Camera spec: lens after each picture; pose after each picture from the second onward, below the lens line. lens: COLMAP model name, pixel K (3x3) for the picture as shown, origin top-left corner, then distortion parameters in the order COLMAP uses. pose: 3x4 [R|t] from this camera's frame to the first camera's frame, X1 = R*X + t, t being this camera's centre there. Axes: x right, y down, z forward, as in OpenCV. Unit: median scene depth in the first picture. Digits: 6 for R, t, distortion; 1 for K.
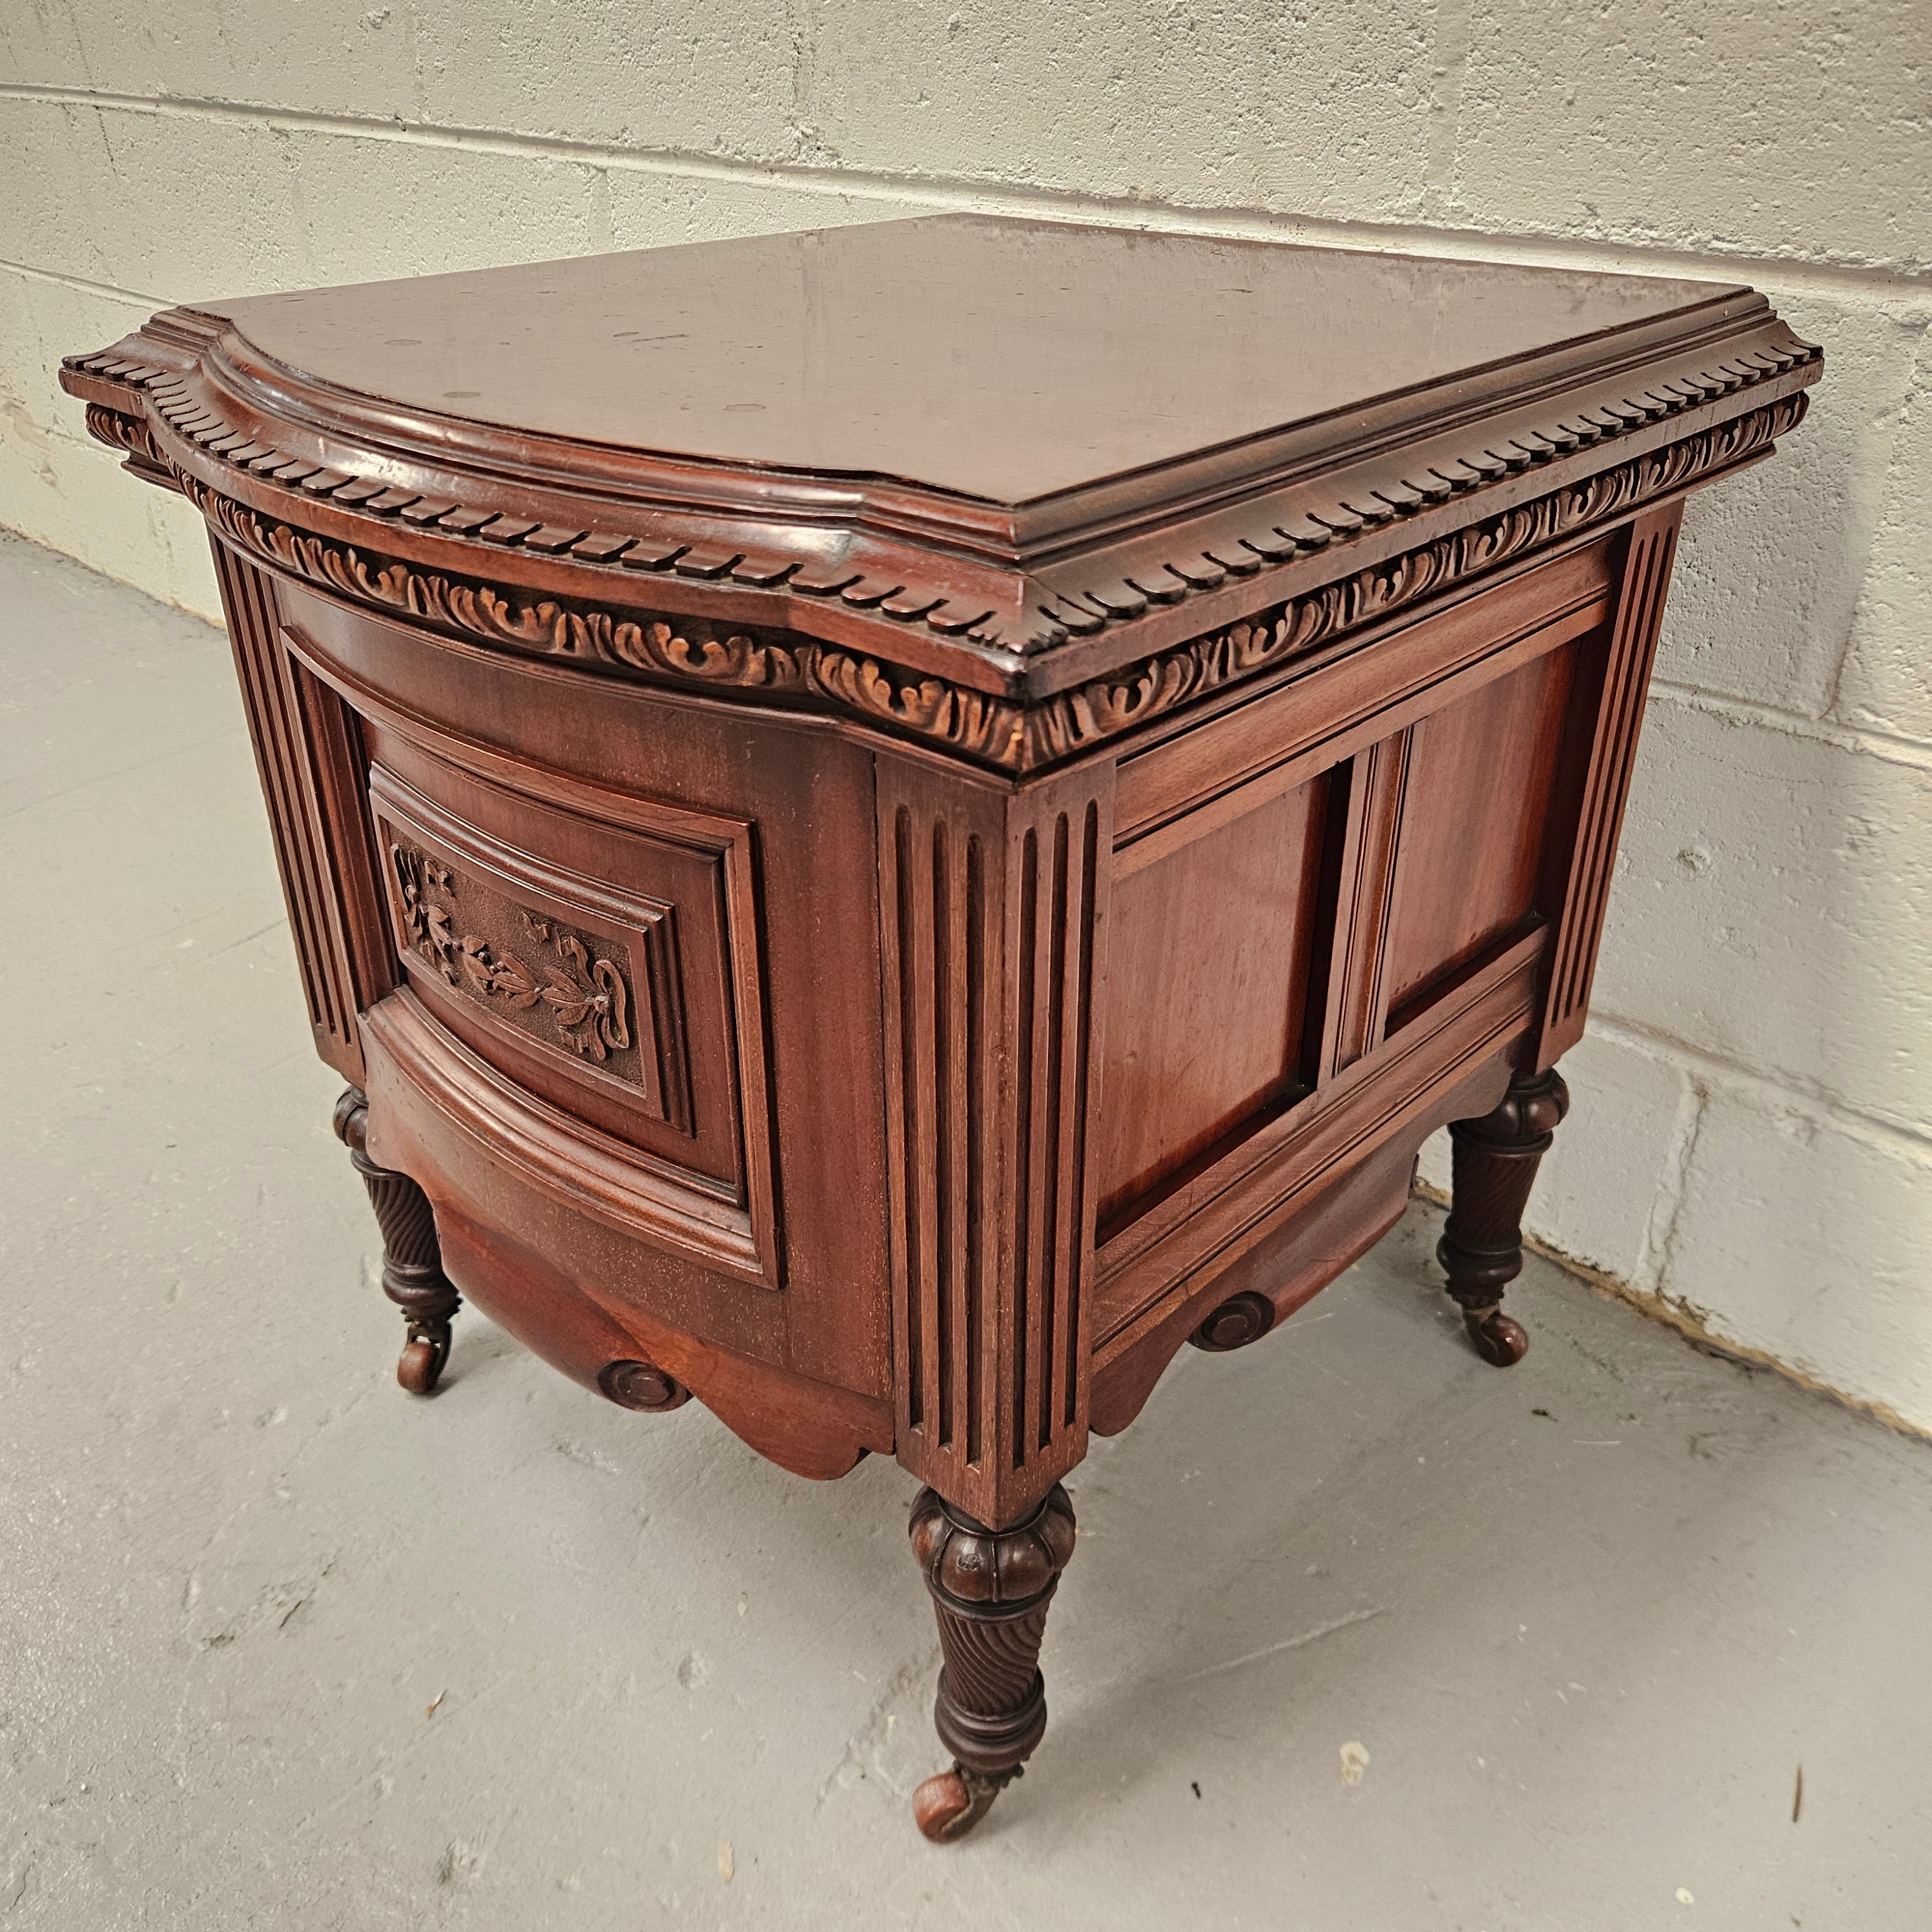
lens RADIAL K [[1771.1, 0, 960.3], [0, 1771.1, 950.0], [0, 0, 1]] dist [0.031270, 0.000000]
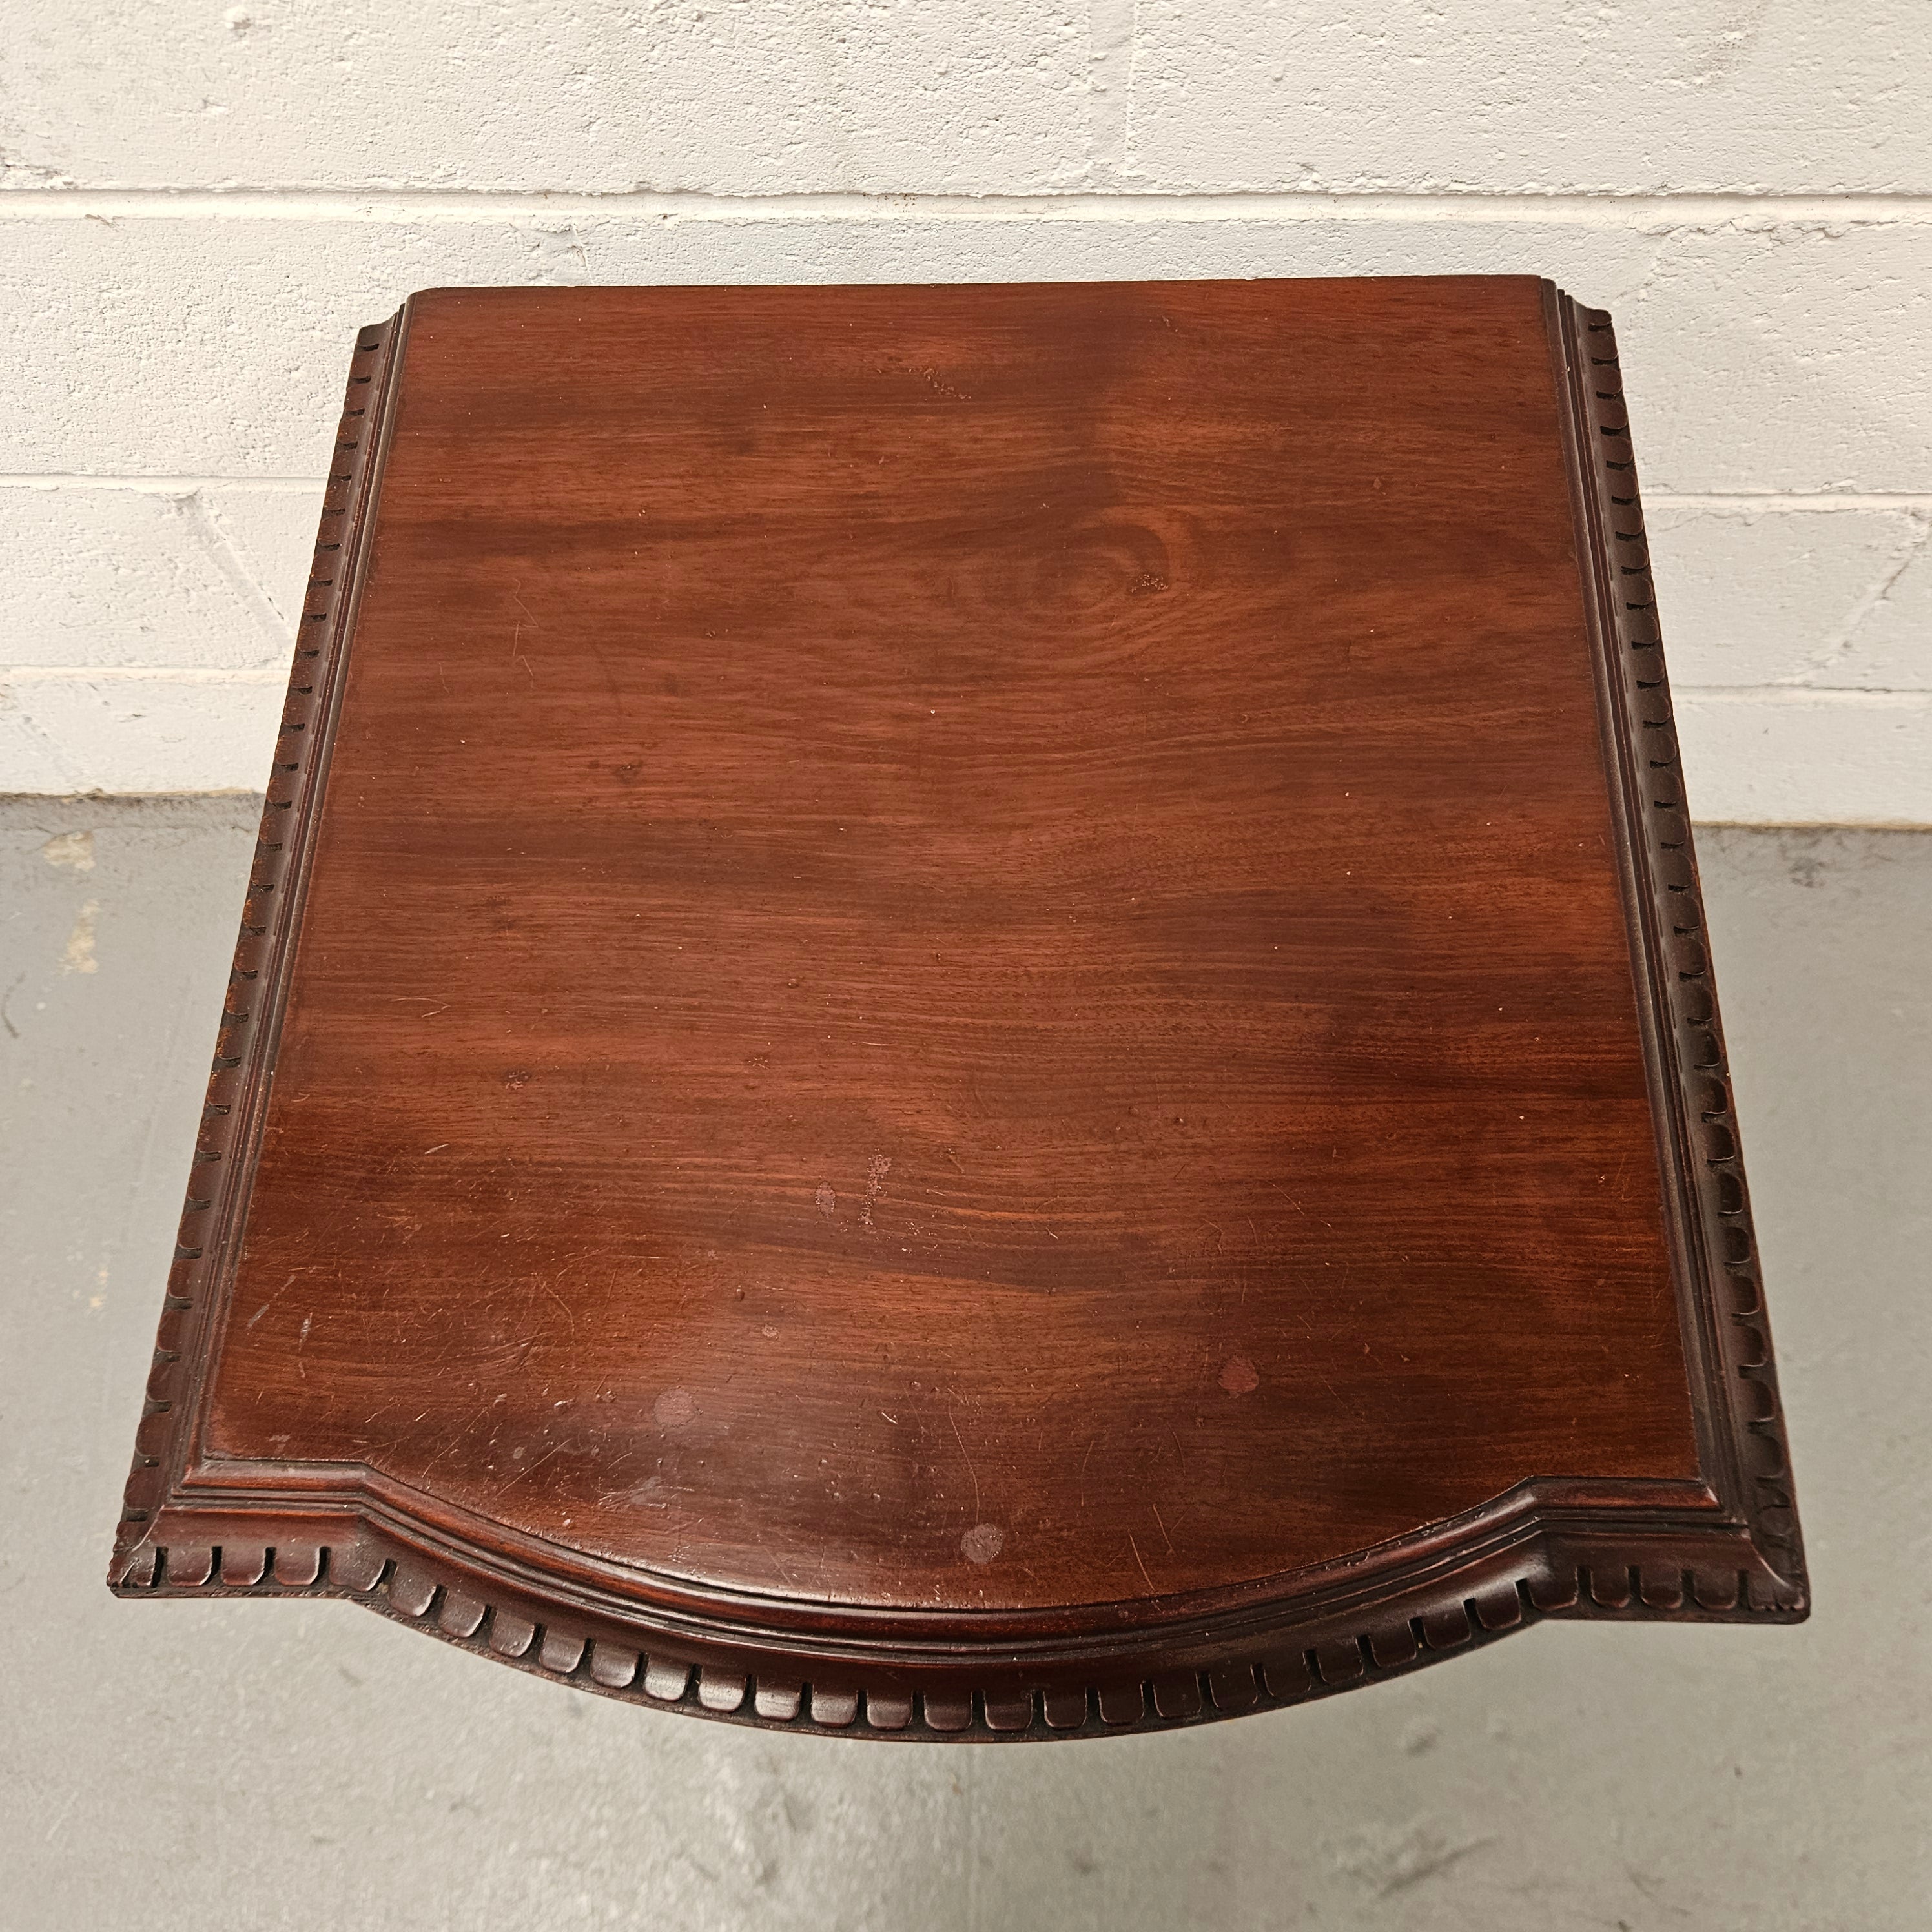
lens RADIAL K [[1771.1, 0, 969.9], [0, 1771.1, 969.7], [0, 0, 1]] dist [0.031270, 0.000000]
pose [[0.742479, -0.626677, 0.236645, -0.218802], [0.348811, 0.663289, 0.662101, -0.786958], [-0.571888, -0.409052, 0.711070, 0.316914]]
